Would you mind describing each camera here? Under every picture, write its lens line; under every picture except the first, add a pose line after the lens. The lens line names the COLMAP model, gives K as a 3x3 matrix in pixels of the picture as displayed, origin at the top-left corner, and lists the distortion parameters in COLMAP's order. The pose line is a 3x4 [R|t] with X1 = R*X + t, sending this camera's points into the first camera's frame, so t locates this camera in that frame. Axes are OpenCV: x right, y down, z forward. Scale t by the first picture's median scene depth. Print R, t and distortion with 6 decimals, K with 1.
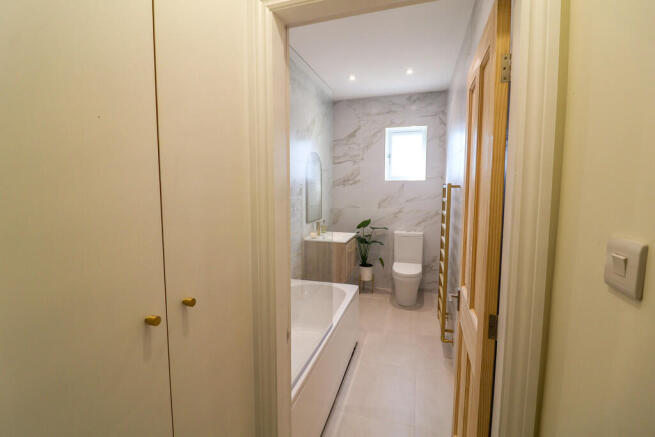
lens RADIAL K [[302.7, 0, 324.2], [0, 302.7, 213.5], [0, 0, 1]] dist [0.000933, -0.013476]
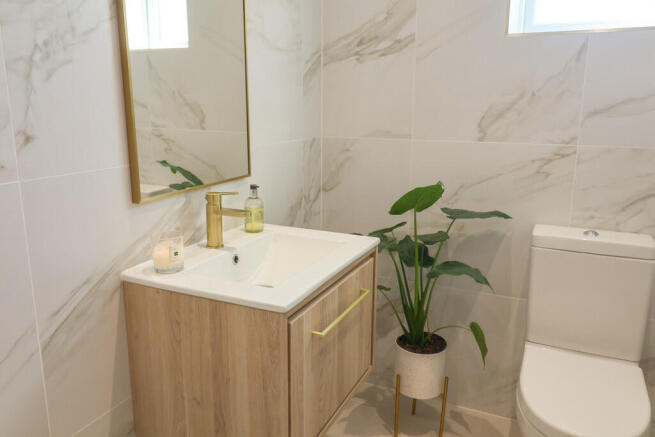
lens RADIAL K [[515.4, 0, 327.5], [0, 515.4, 218.5], [0, 0, 1]] dist [0.006147, 0.002537]
pose [[0.991604, 0.030307, -0.125710, 0.129171], [-0.013313, 0.990908, 0.133881, -0.009778], [0.128625, -0.131084, 0.982992, 0.632177]]
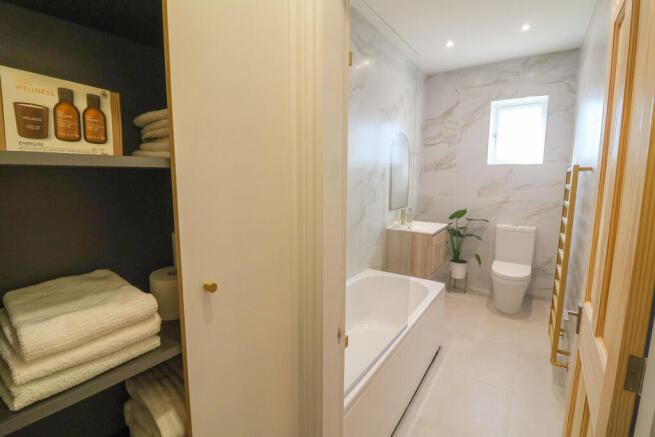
lens RADIAL K [[302.7, 0, 324.2], [0, 302.7, 213.5], [0, 0, 1]] dist [0.000933, -0.013476]
pose [[0.953445, 0.041142, -0.298746, 0.027411], [-0.029371, 0.998609, 0.043786, 0.006477], [0.300132, -0.032973, 0.953328, 0.056933]]
